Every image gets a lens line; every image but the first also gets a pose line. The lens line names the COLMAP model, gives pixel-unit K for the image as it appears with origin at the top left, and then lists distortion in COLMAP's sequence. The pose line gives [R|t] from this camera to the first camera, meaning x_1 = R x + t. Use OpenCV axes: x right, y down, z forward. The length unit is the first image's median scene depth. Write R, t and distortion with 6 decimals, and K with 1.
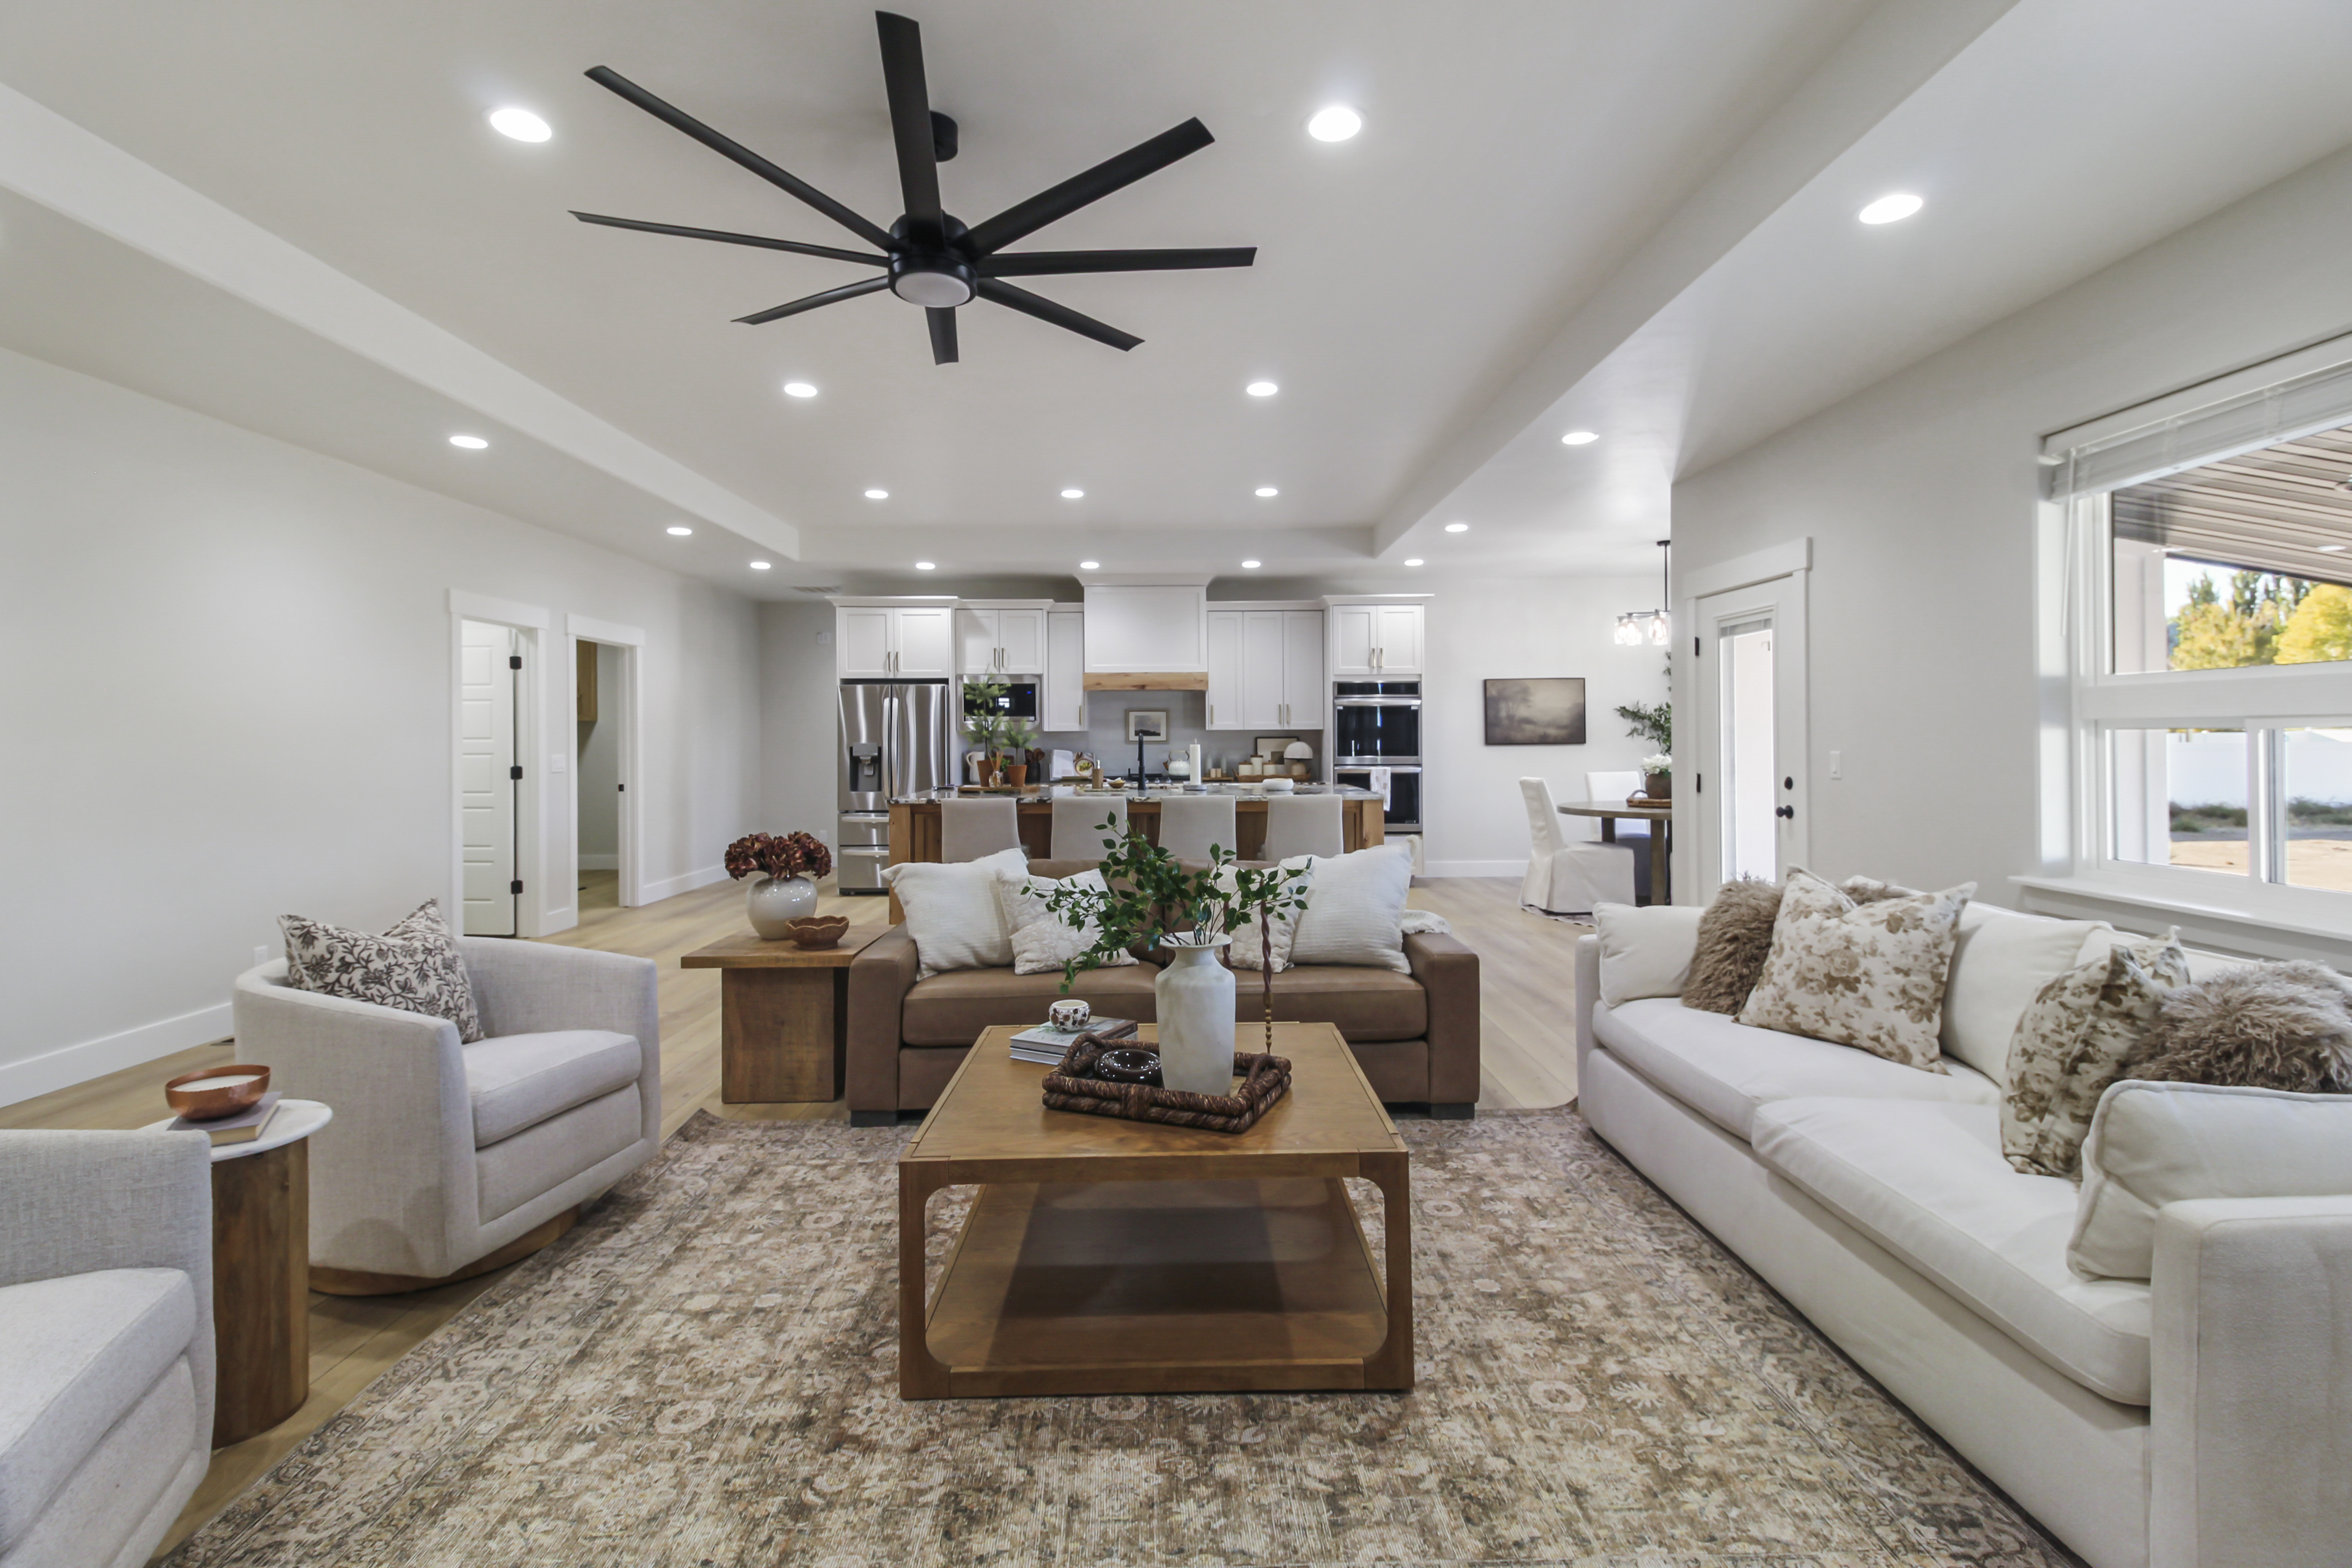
lens RADIAL K [[1063.7, 0, 1157.7], [0, 1063.7, 736.2], [0, 0, 1]] dist [0.028024, -0.008217]
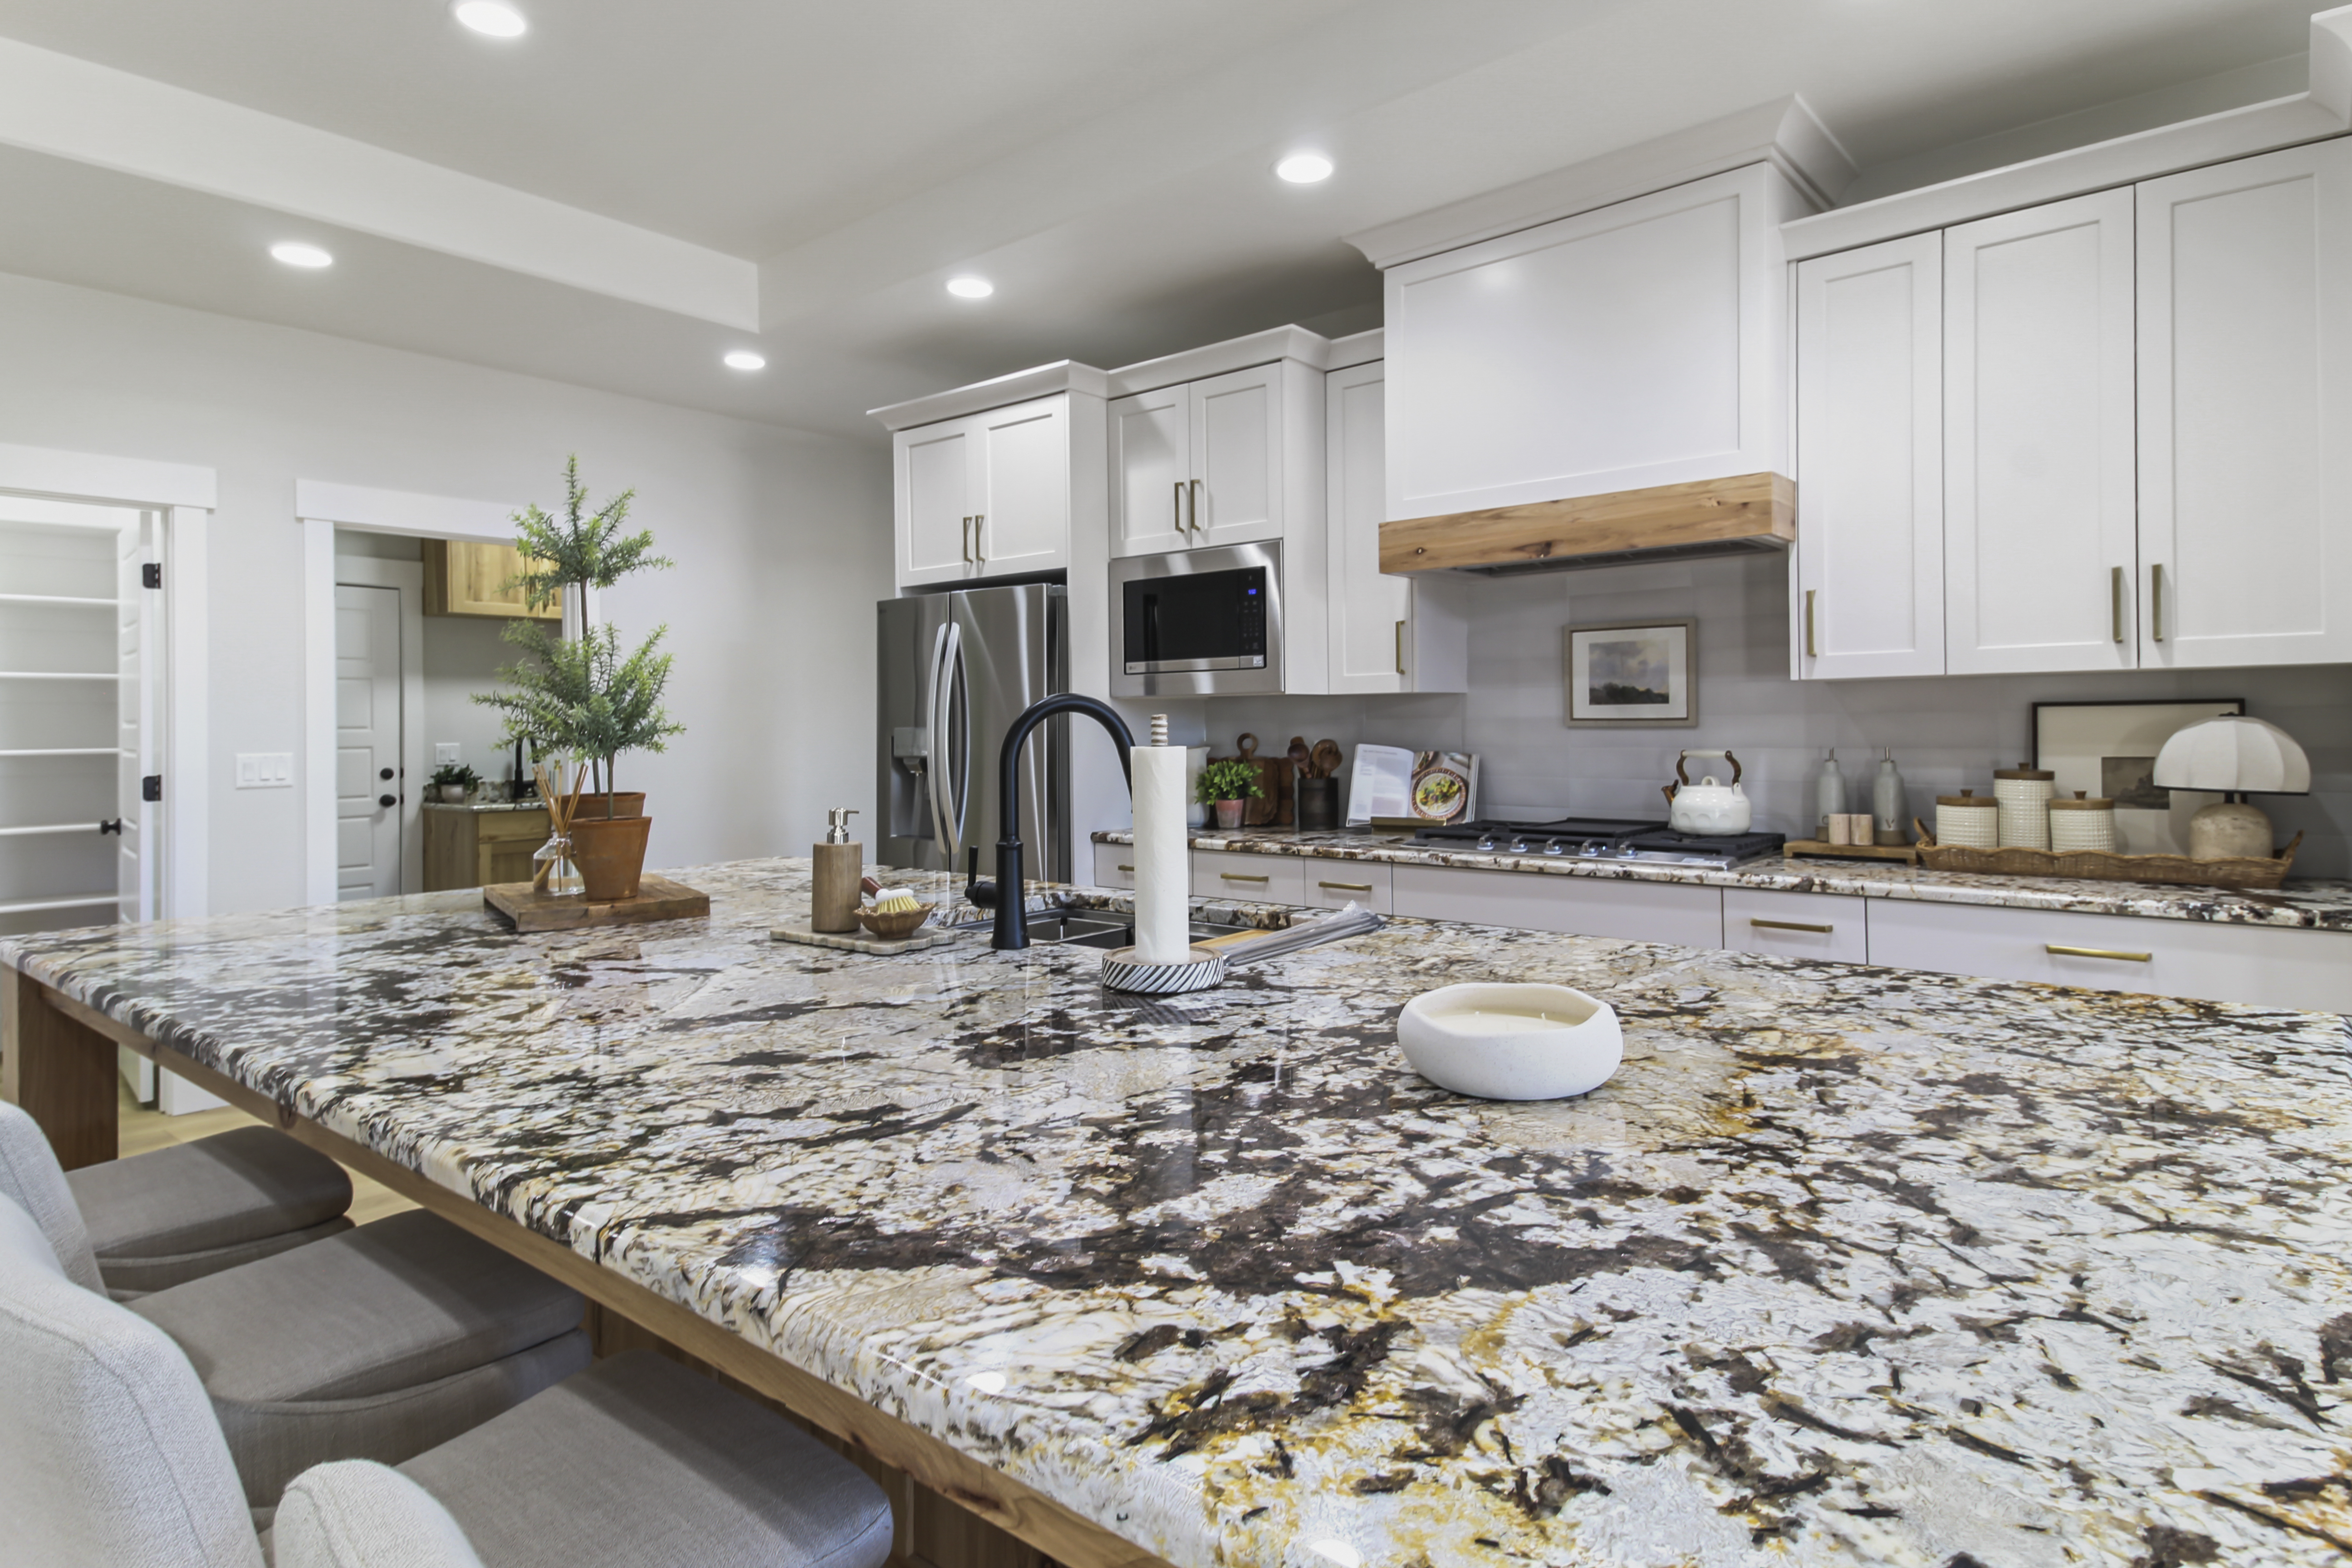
lens RADIAL K [[1246.8, 0, 1206.2], [0, 1246.8, 727.6], [0, 0, 1]] dist [0.045414, -0.000153]
pose [[0.758761, -0.000637, -0.651369, 0.147534], [0.008989, 0.999915, 0.009493, 0.002368], [0.651307, -0.013058, 0.758702, 0.641246]]
